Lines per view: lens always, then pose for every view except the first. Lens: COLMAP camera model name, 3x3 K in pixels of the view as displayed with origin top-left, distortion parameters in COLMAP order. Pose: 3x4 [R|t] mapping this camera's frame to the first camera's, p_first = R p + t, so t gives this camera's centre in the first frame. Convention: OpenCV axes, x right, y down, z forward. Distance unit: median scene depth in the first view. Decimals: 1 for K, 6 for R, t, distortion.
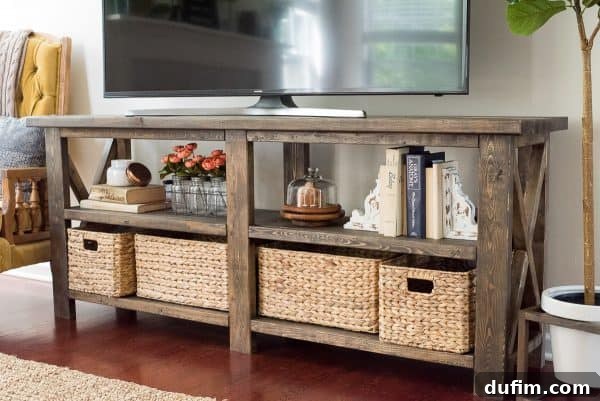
lens RADIAL K [[904.7, 0, 300.0], [0, 904.7, 200.5], [0, 0, 1]] dist [-0.139092, 0.189503]
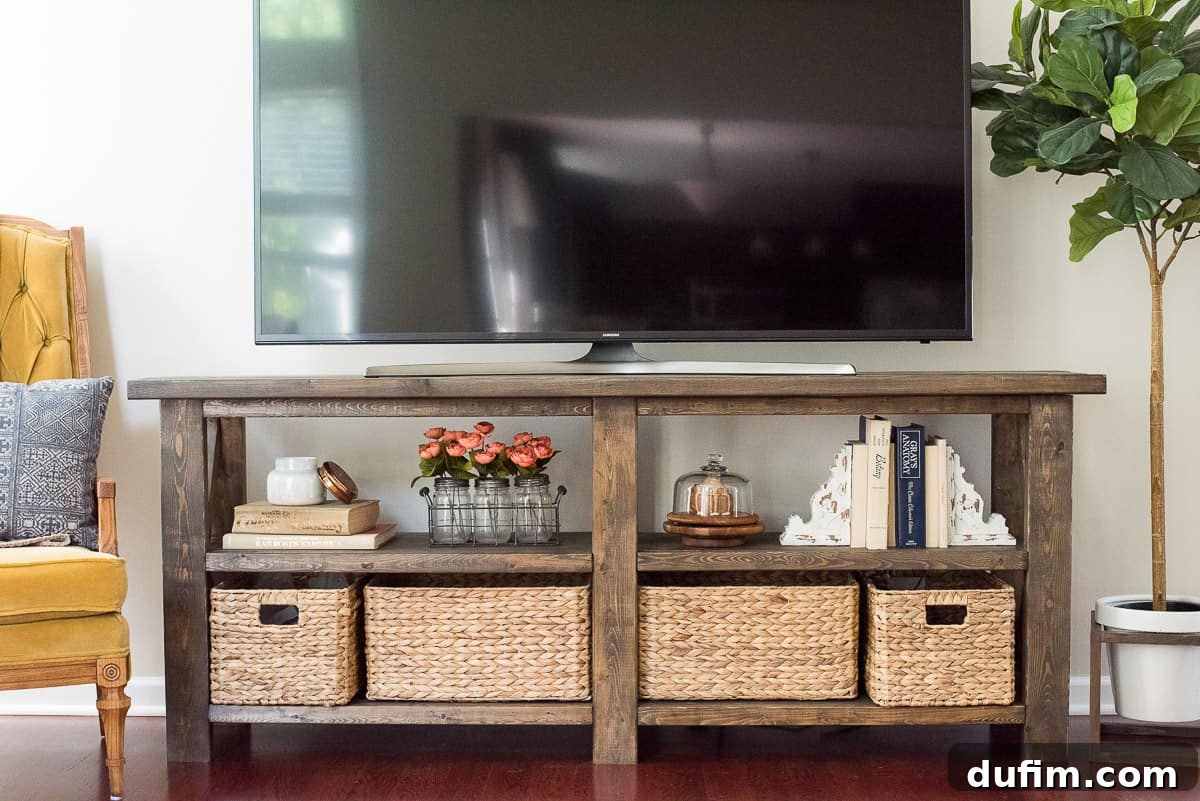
lens RADIAL K [[1809.5, 0, 600.0], [0, 1809.5, 400.5], [0, 0, 1]] dist [-0.139092, 0.189503]
pose [[0.840725, -0.018188, 0.541156, -0.752080], [0.060653, 0.996309, -0.060743, -0.001810], [-0.538054, 0.083890, 0.838725, -0.028922]]
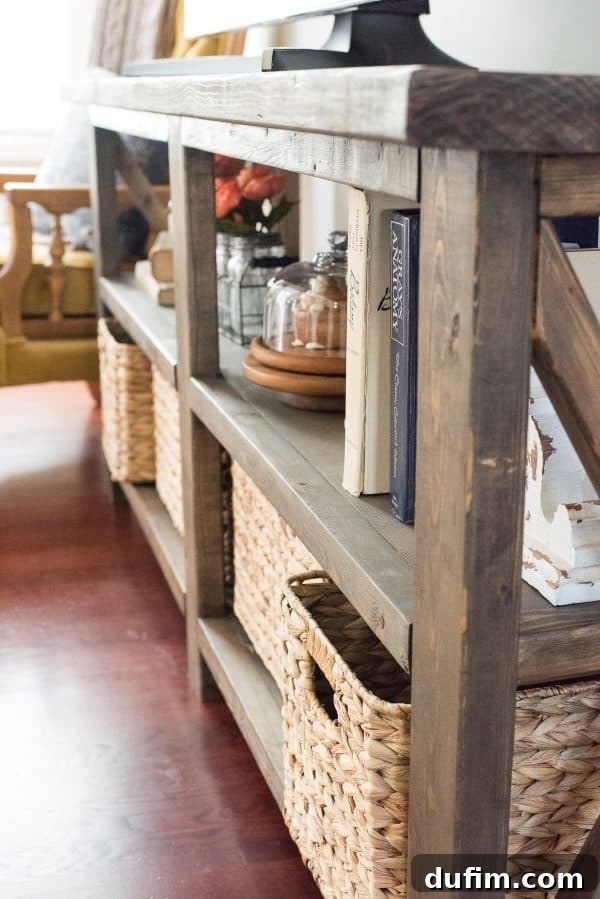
lens RADIAL K [[1355.6, 0, 300.0], [0, 1355.6, 449.5], [0, 0, 1]] dist [-0.139092, 0.189503]
pose [[0.745553, 0.182151, -0.641070, 0.367199], [-0.079519, 0.979366, 0.185794, -0.053264], [0.661685, -0.087542, 0.744654, 0.664526]]
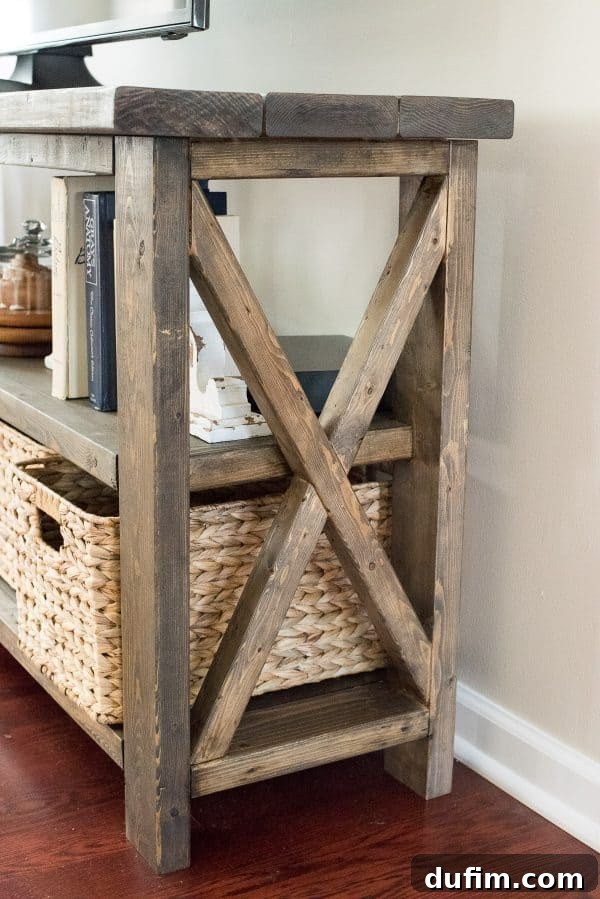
lens RADIAL K [[1355.6, 0, 300.0], [0, 1355.6, 449.5], [0, 0, 1]] dist [-0.139092, 0.189503]
pose [[0.895649, 0.126075, -0.426518, 0.456974], [-0.075308, 0.988124, 0.133942, -0.025899], [0.438340, -0.087845, 0.894506, 0.507251]]
